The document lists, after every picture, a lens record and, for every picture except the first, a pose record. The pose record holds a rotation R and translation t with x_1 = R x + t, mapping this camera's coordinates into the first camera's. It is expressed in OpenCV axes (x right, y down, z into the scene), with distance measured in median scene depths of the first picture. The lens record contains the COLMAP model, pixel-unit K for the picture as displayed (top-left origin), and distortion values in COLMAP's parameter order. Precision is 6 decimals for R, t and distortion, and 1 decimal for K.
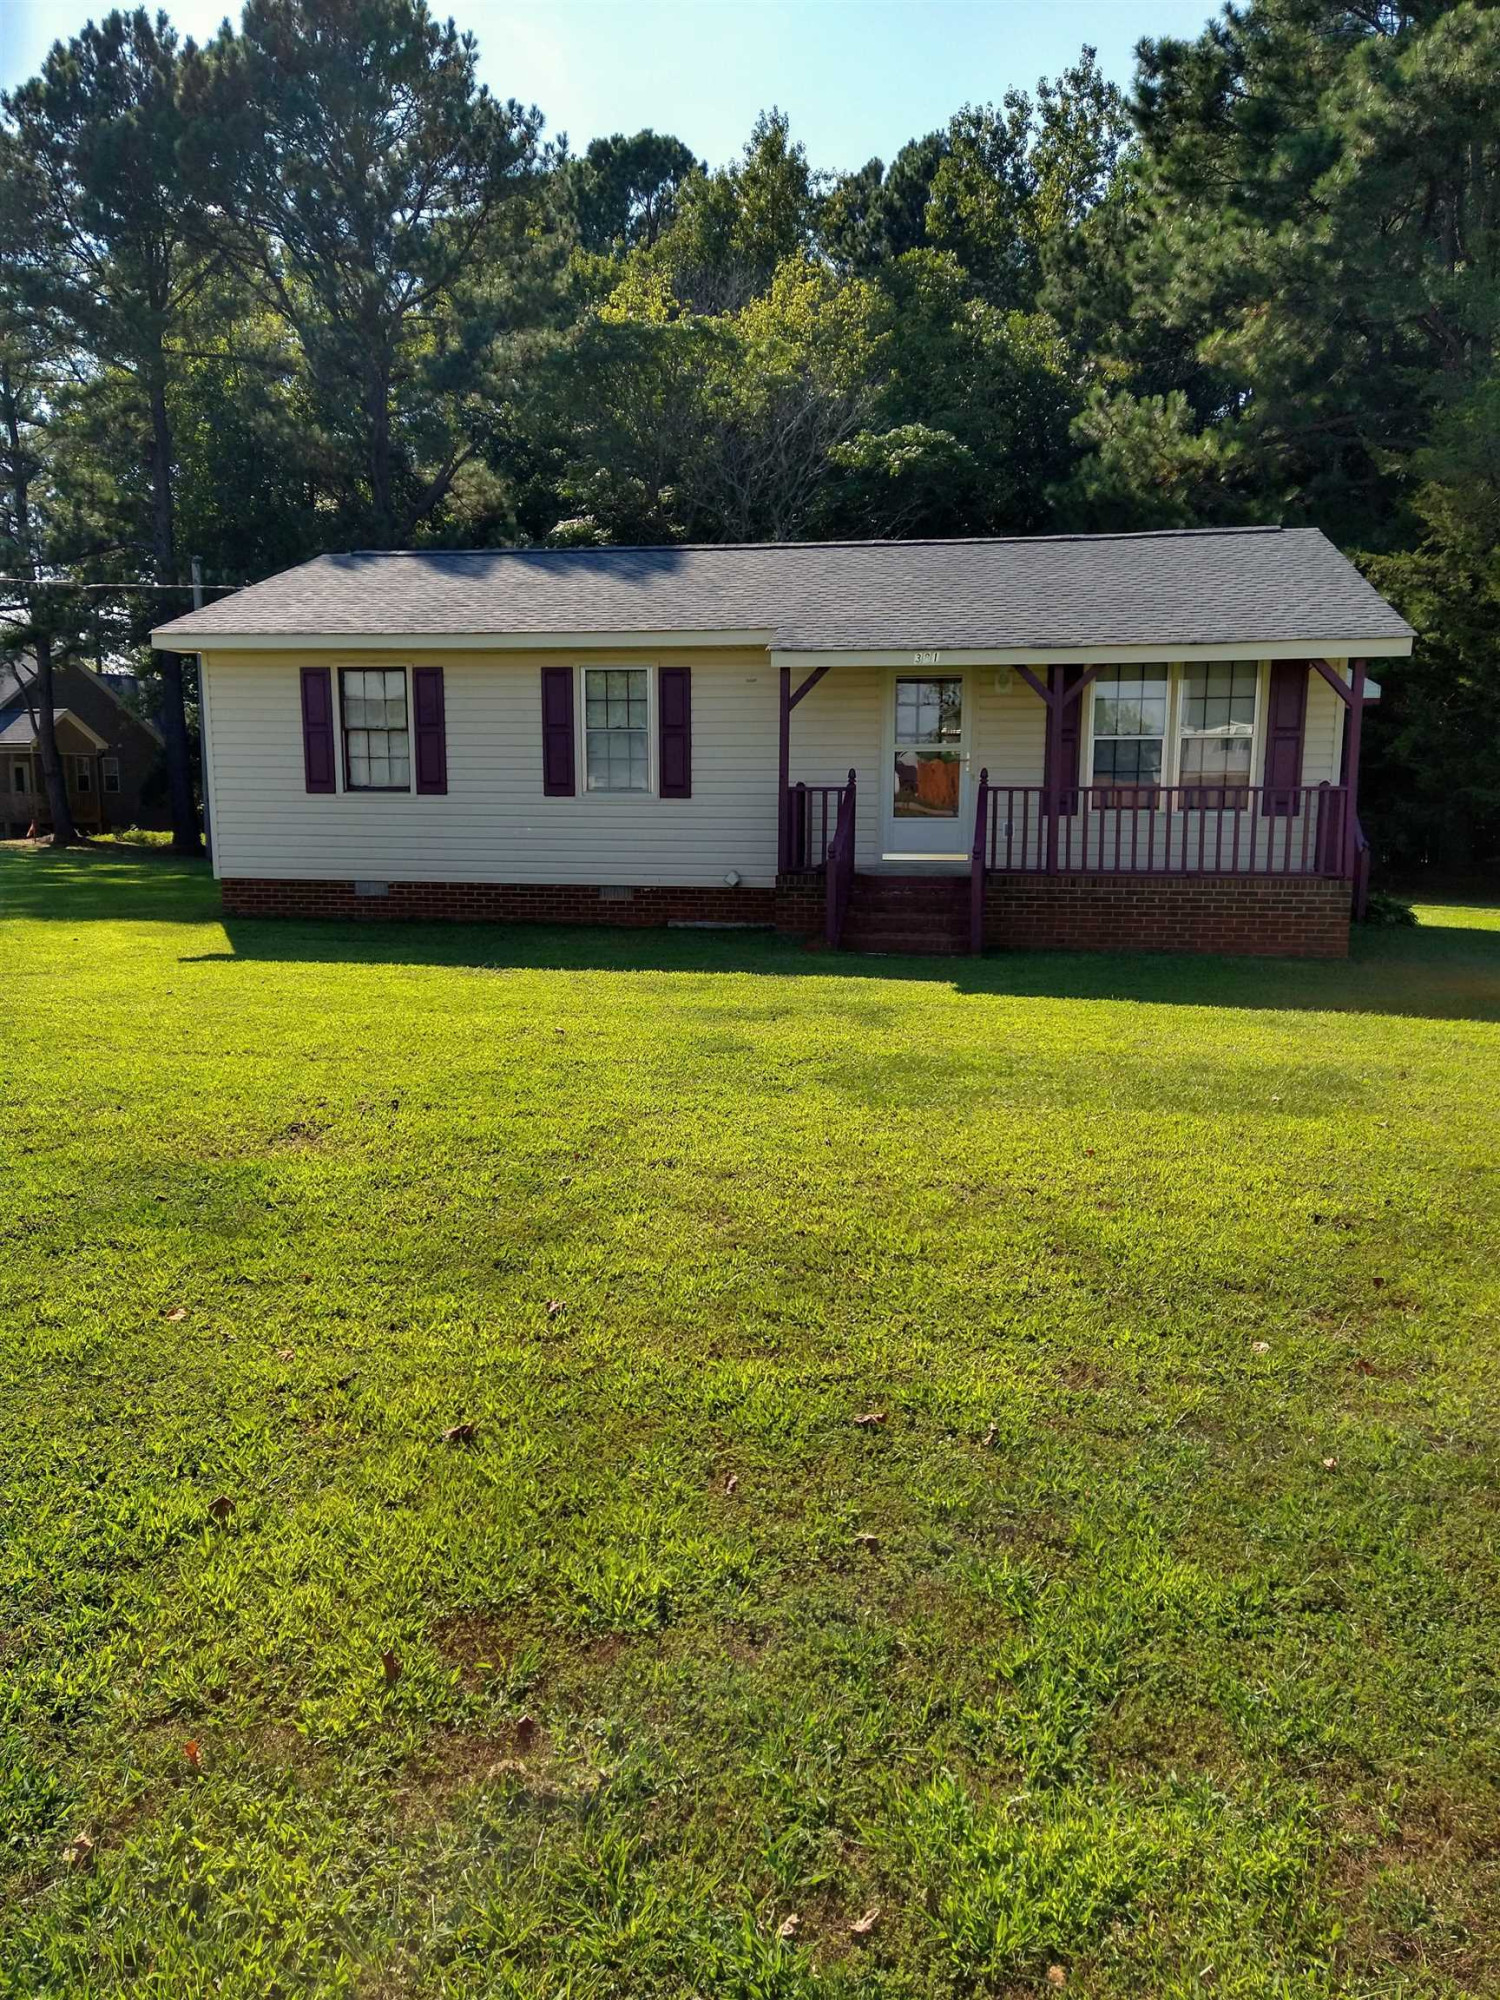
lens RADIAL K [[1434.8, 0, 750.0], [0, 1434.8, 1000.0], [0, 0, 1]] dist [0.118489, -0.002065]
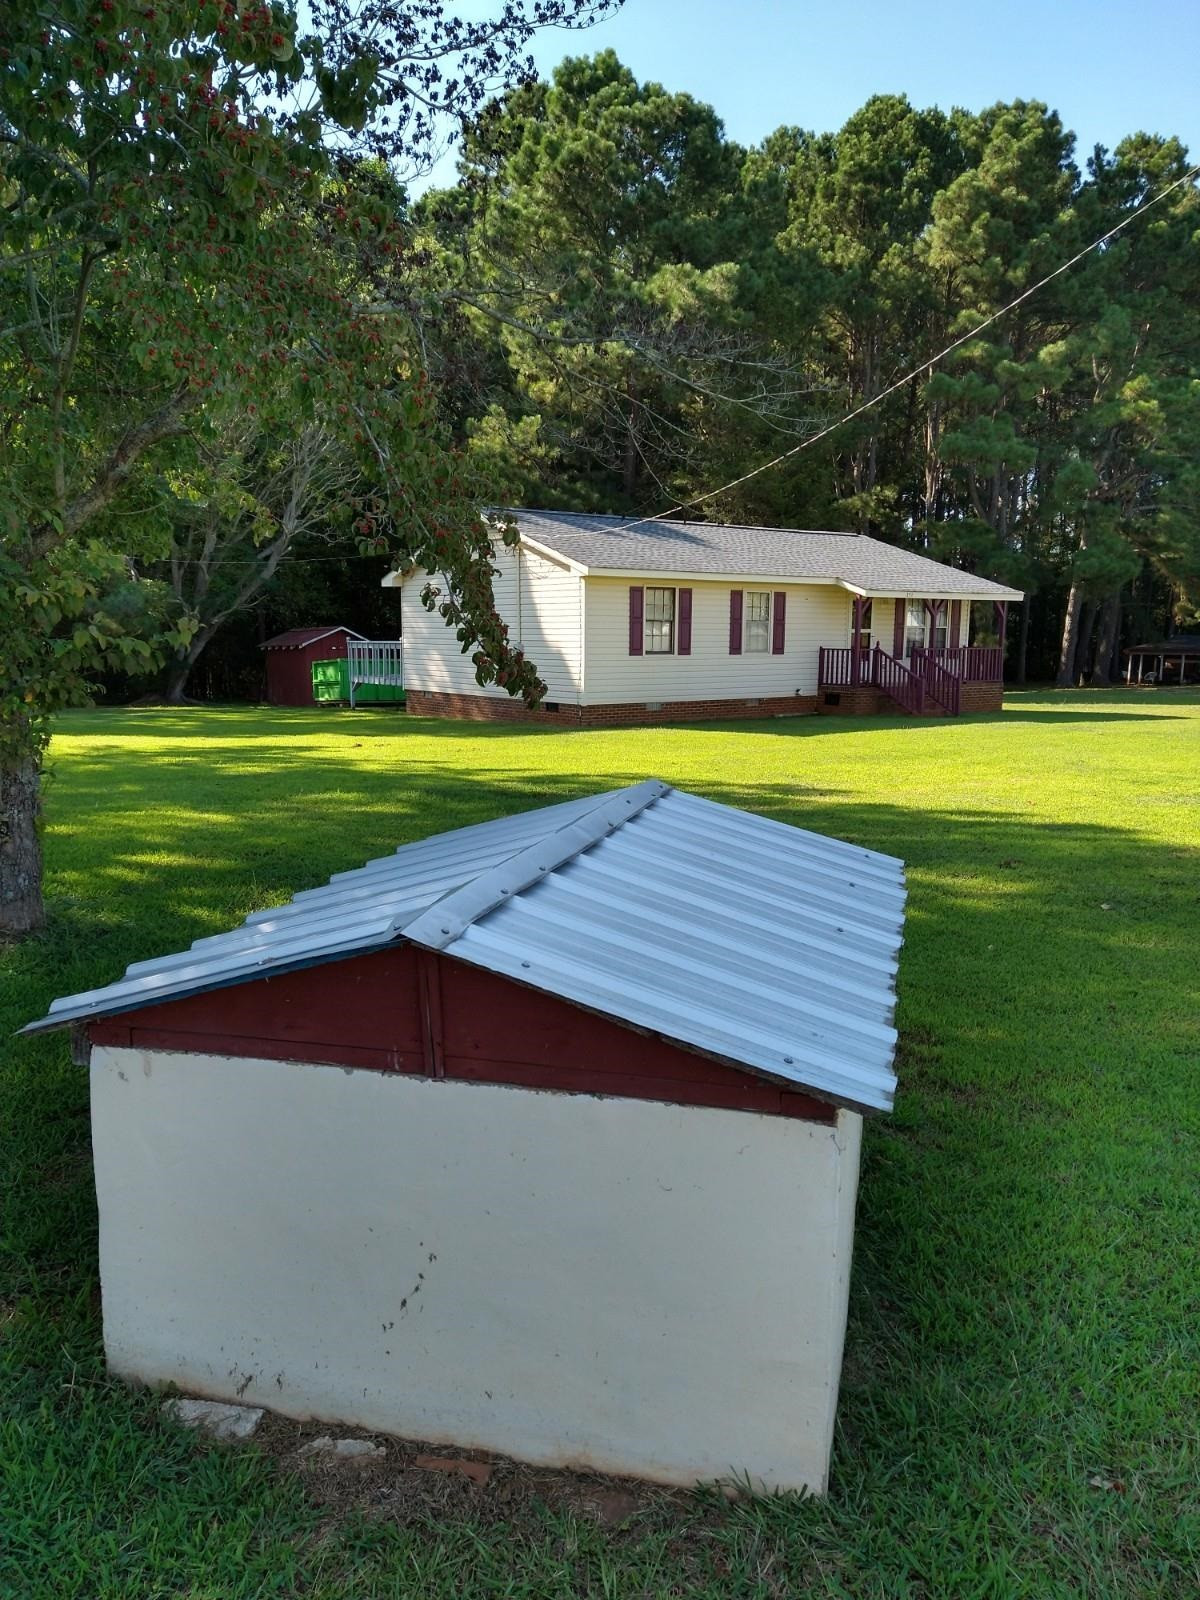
lens RADIAL K [[1147.8, 0, 600.0], [0, 1147.8, 800.0], [0, 0, 1]] dist [0.118489, -0.002065]
pose [[0.687443, -0.095974, 0.719869, -1.420333], [0.110684, 0.993495, 0.026757, -0.006368], [-0.717754, 0.061284, 0.693595, 0.051219]]
